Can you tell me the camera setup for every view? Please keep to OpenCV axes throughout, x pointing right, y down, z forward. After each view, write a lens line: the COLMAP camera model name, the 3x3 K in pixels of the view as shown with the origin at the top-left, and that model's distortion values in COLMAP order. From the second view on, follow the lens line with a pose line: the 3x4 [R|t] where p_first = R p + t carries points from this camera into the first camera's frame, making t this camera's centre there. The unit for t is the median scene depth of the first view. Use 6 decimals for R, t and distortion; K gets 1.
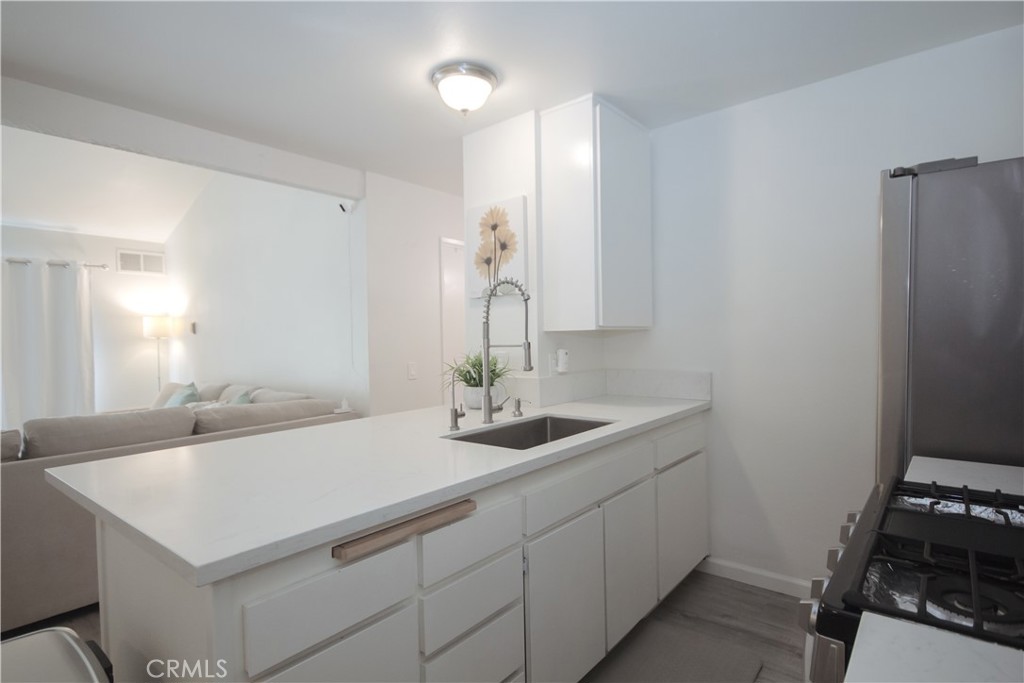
lens RADIAL K [[530.8, 0, 517.9], [0, 530.8, 346.9], [0, 0, 1]] dist [0.005568, 0.004463]
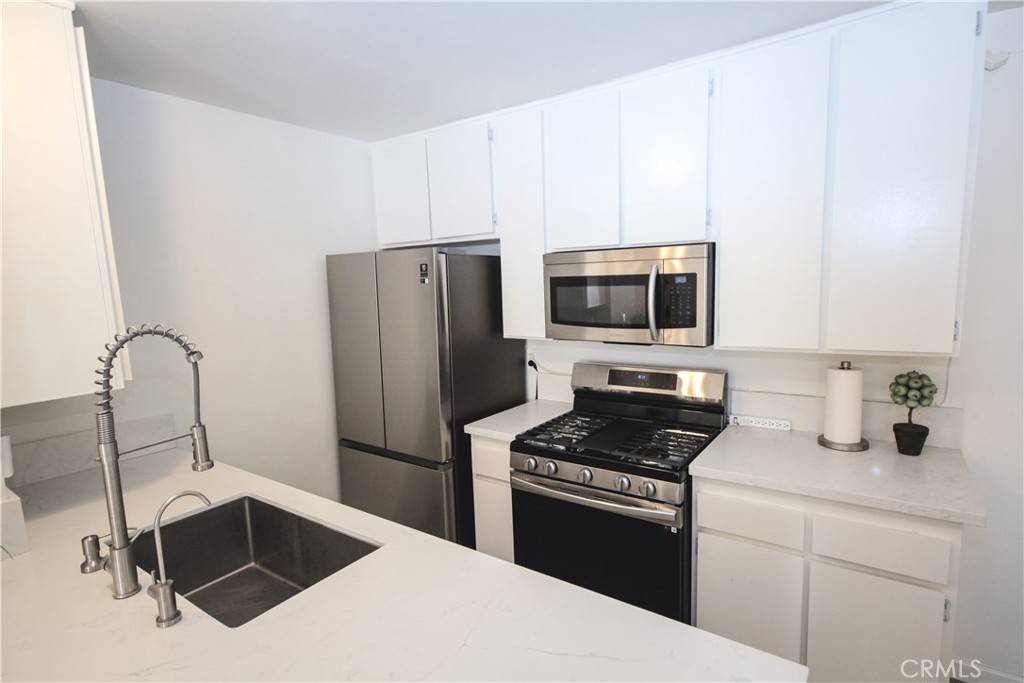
lens RADIAL K [[530.8, 0, 519.1], [0, 530.8, 338.3], [0, 0, 1]] dist [0.005568, 0.004463]
pose [[-0.090318, -0.089912, 0.991846, -0.482059], [0.063640, 0.993360, 0.095844, -0.112811], [-0.993878, 0.071777, -0.083996, 0.510162]]
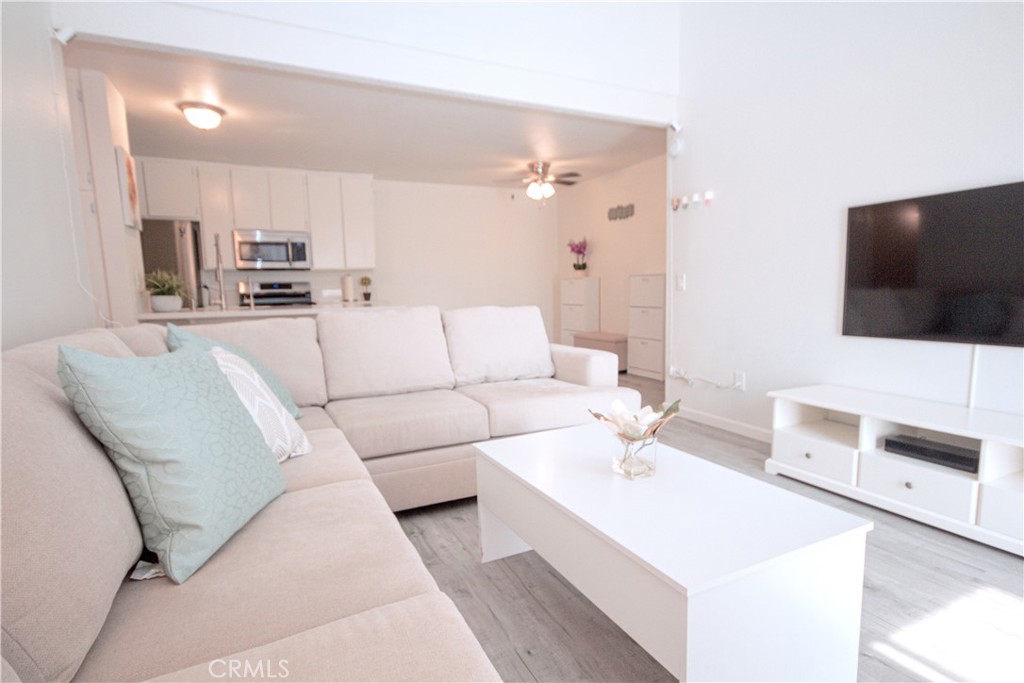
lens RADIAL K [[530.8, 0, 534.1], [0, 530.8, 351.6], [0, 0, 1]] dist [0.005568, 0.004463]
pose [[-0.926065, -0.006496, 0.377309, -1.430707], [0.049534, 0.989108, 0.138607, 0.064777], [-0.374100, 0.147049, -0.915656, 1.869830]]
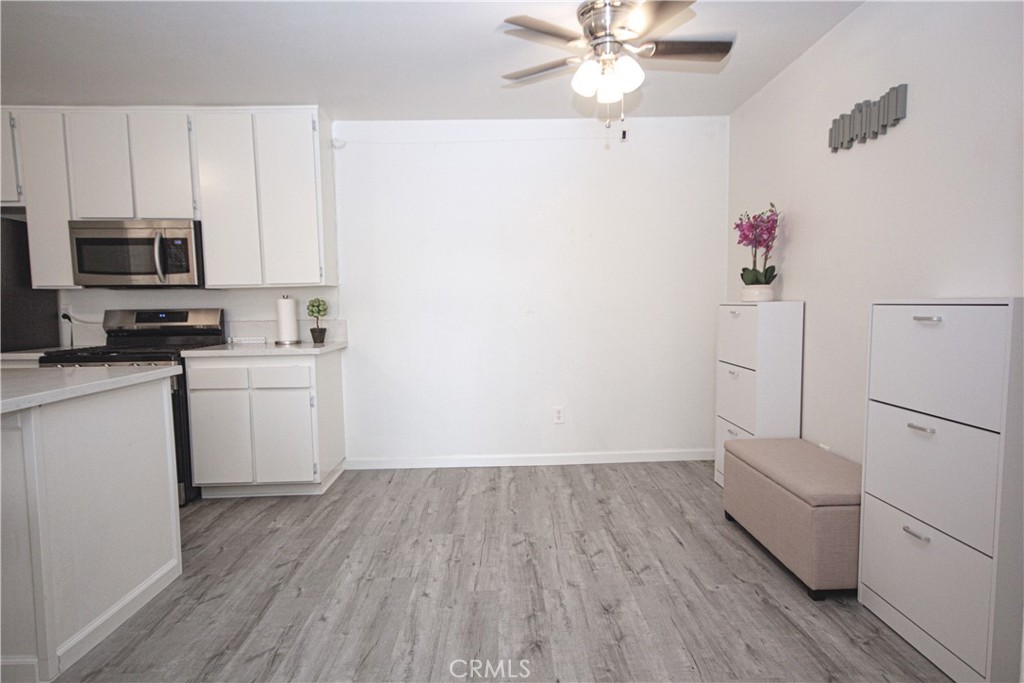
lens RADIAL K [[588.0, 0, 531.3], [0, 588.0, 352.3], [0, 0, 1]] dist [0.016224, -0.002948]
pose [[-0.672822, -0.032656, 0.739084, -1.241470], [0.045999, 0.995246, 0.085850, 0.054687], [-0.738373, 0.091759, -0.668121, 0.533599]]
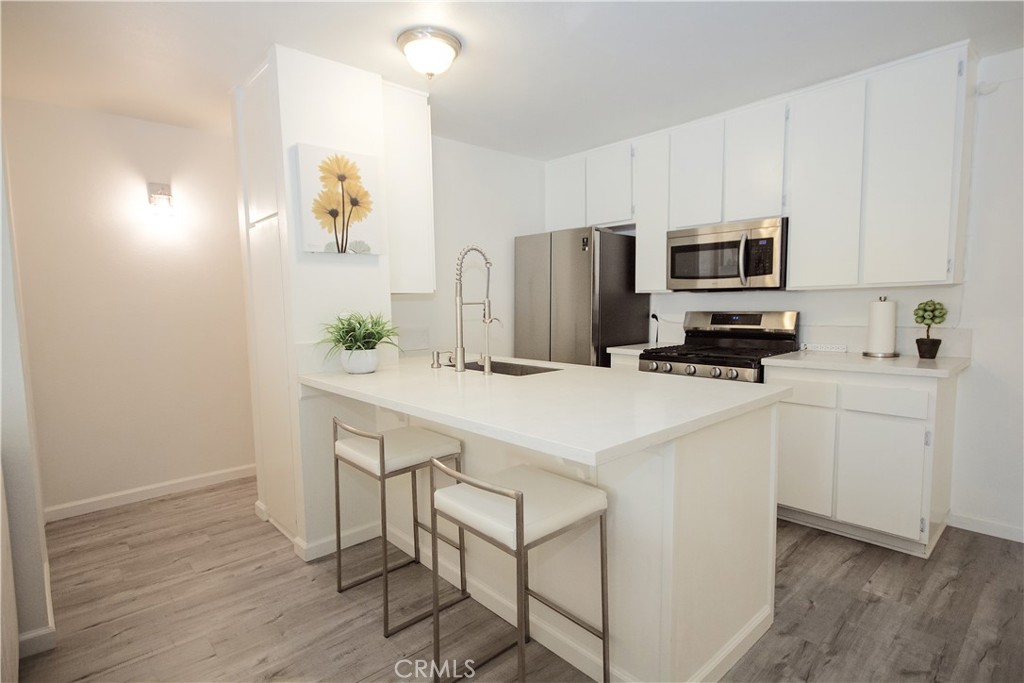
lens RADIAL K [[530.8, 0, 512.3], [0, 530.8, 344.9], [0, 0, 1]] dist [0.005568, 0.004463]
pose [[0.129785, -0.059514, 0.989754, -0.934105], [0.036676, 0.997802, 0.055189, 0.023137], [-0.990864, 0.029138, 0.131683, 0.595139]]
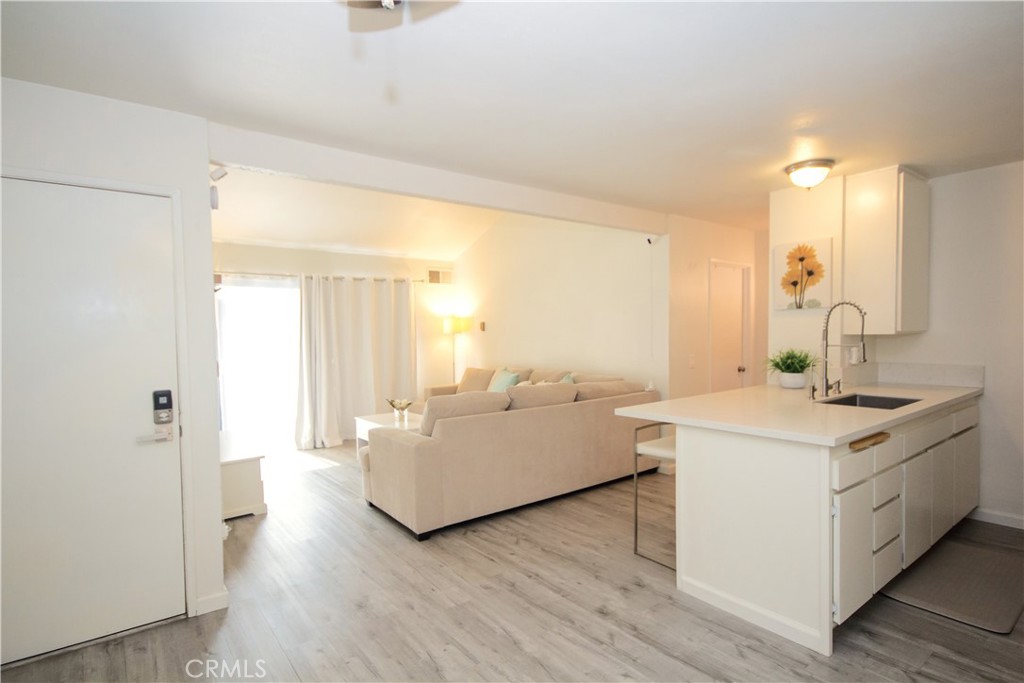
lens RADIAL K [[530.8, 0, 513.4], [0, 530.8, 349.2], [0, 0, 1]] dist [0.005568, 0.004463]
pose [[0.974485, 0.012336, -0.224115, -0.465576], [-0.007966, 0.999760, 0.020392, -0.012008], [0.224313, -0.018086, 0.974349, -0.532779]]
